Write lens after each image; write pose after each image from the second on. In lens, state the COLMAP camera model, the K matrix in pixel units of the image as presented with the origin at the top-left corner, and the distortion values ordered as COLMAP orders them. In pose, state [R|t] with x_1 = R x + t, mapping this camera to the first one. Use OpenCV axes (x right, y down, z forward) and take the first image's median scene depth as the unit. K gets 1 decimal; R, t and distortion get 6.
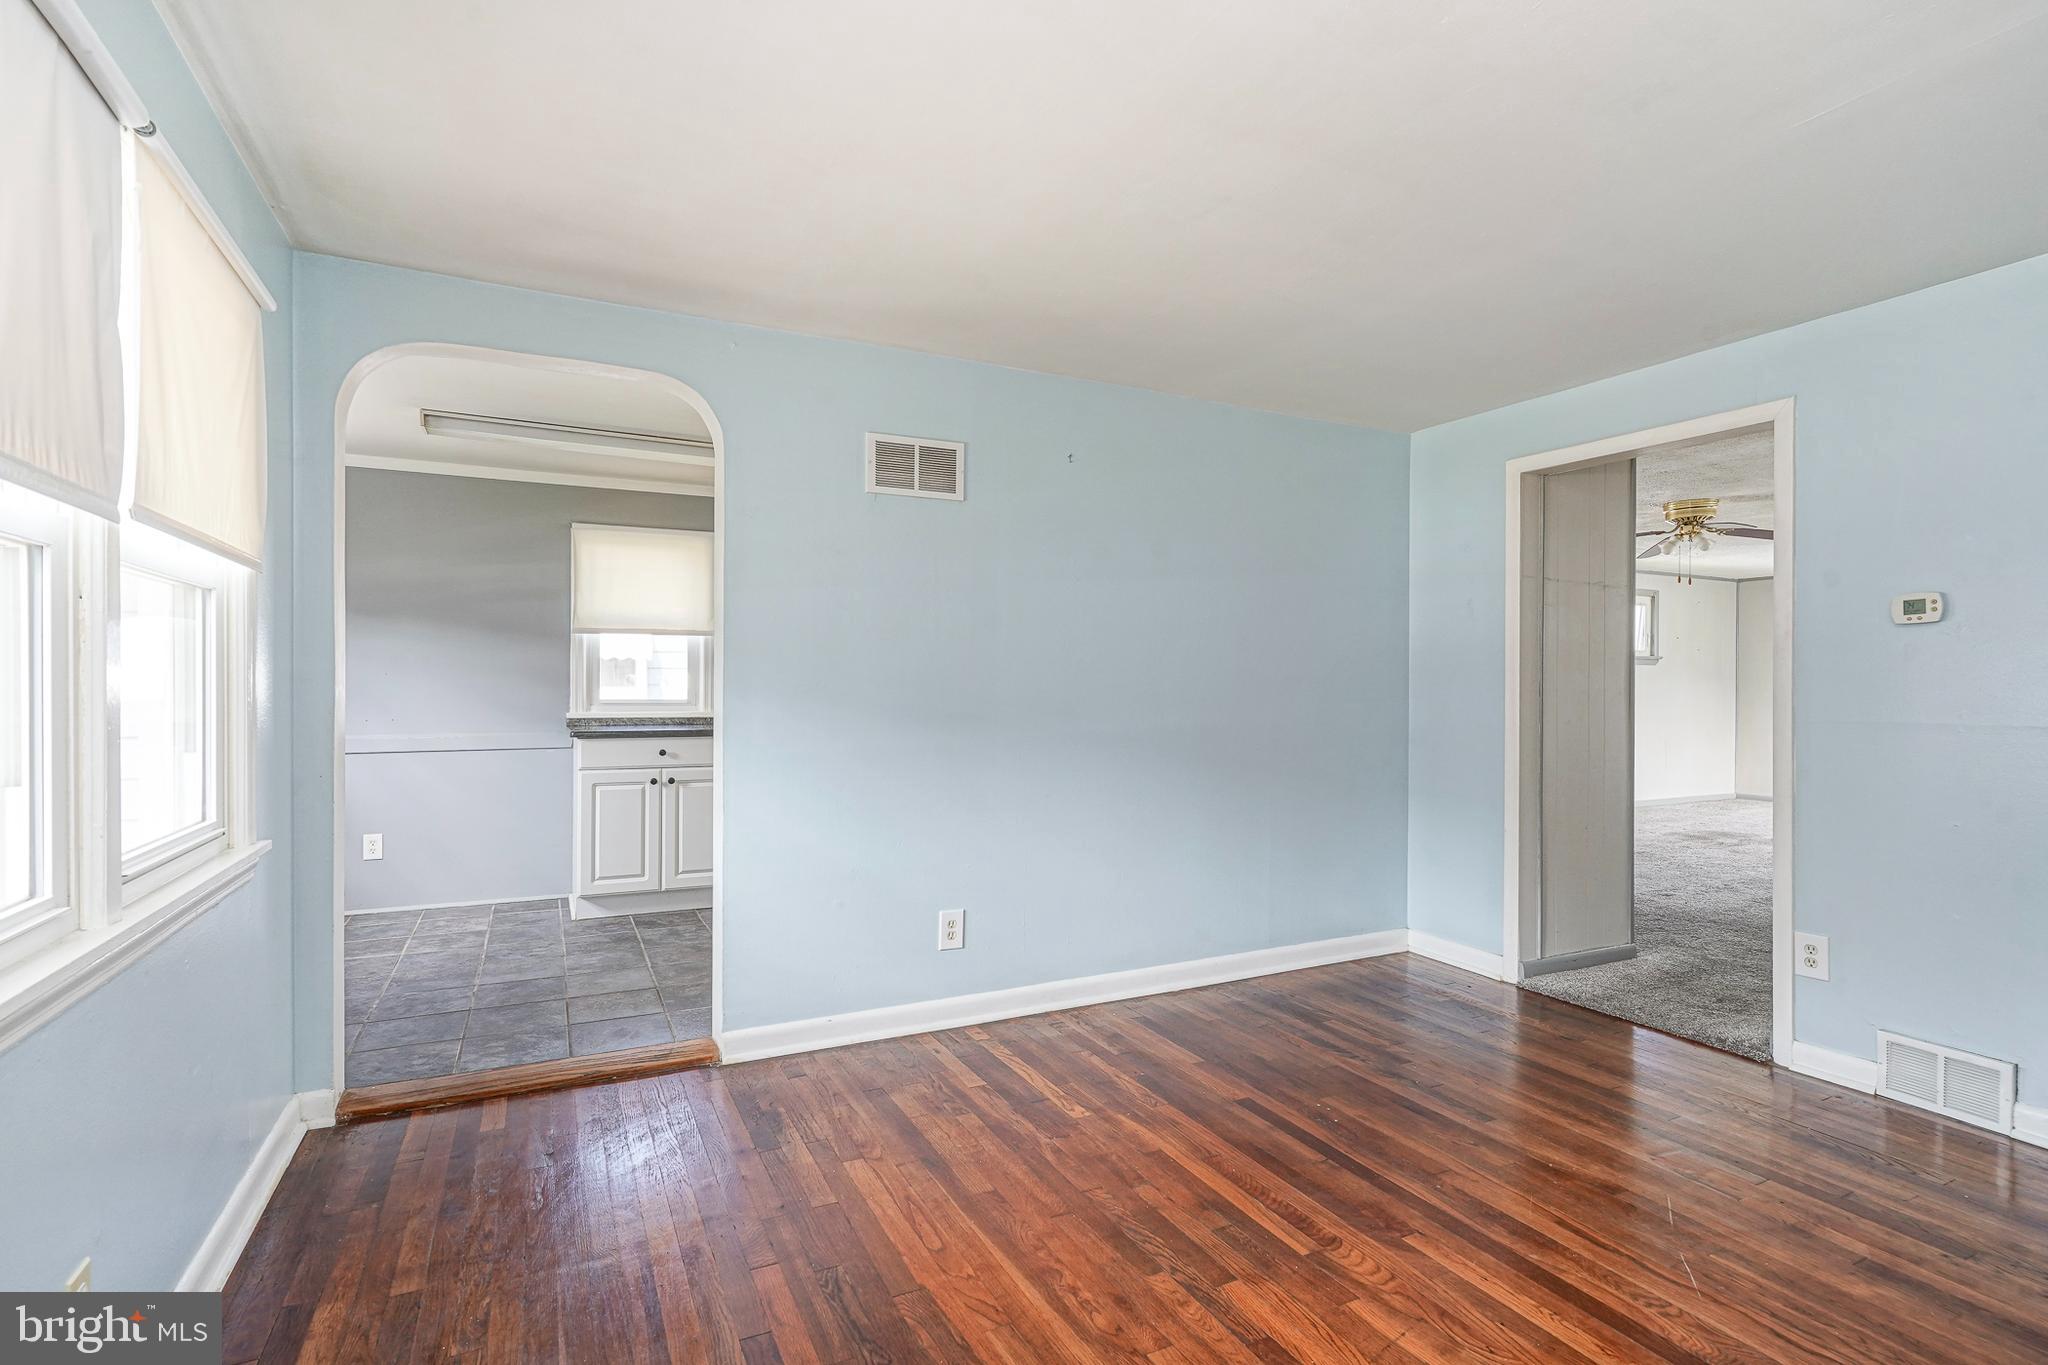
lens RADIAL K [[986.8, 0, 1031.3], [0, 986.8, 685.1], [0, 0, 1]] dist [-0.003043, 0.001003]
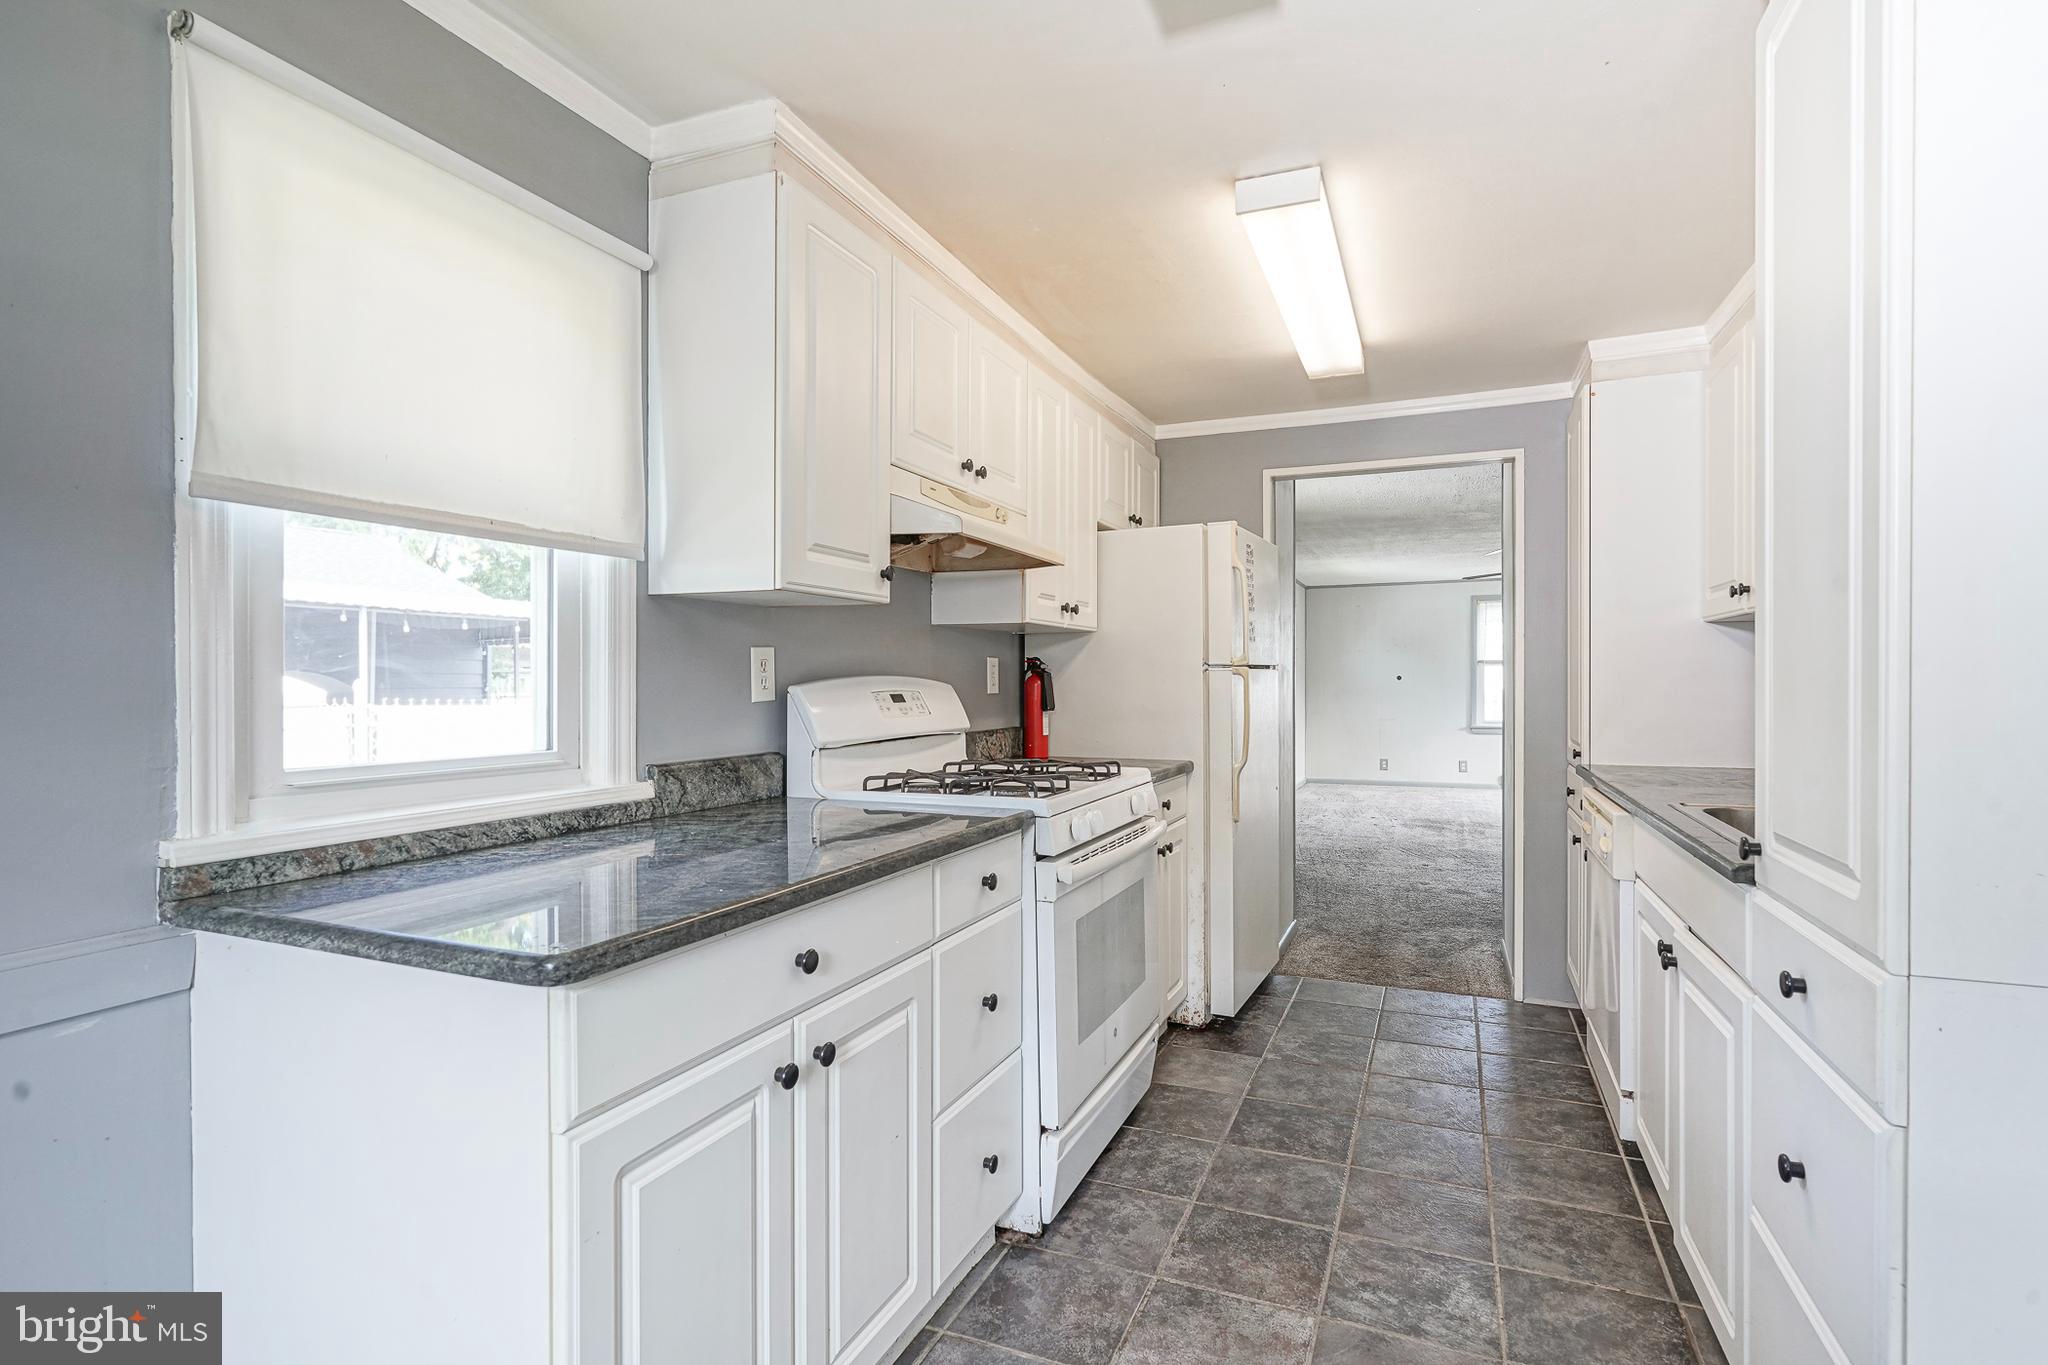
lens RADIAL K [[986.8, 0, 1031.3], [0, 986.8, 685.1], [0, 0, 1]] dist [-0.003043, 0.001003]
pose [[0.765023, -0.008182, 0.643950, -0.454852], [0.005885, 0.999966, 0.005714, -0.007932], [-0.643976, -0.000582, 0.765046, 0.684691]]
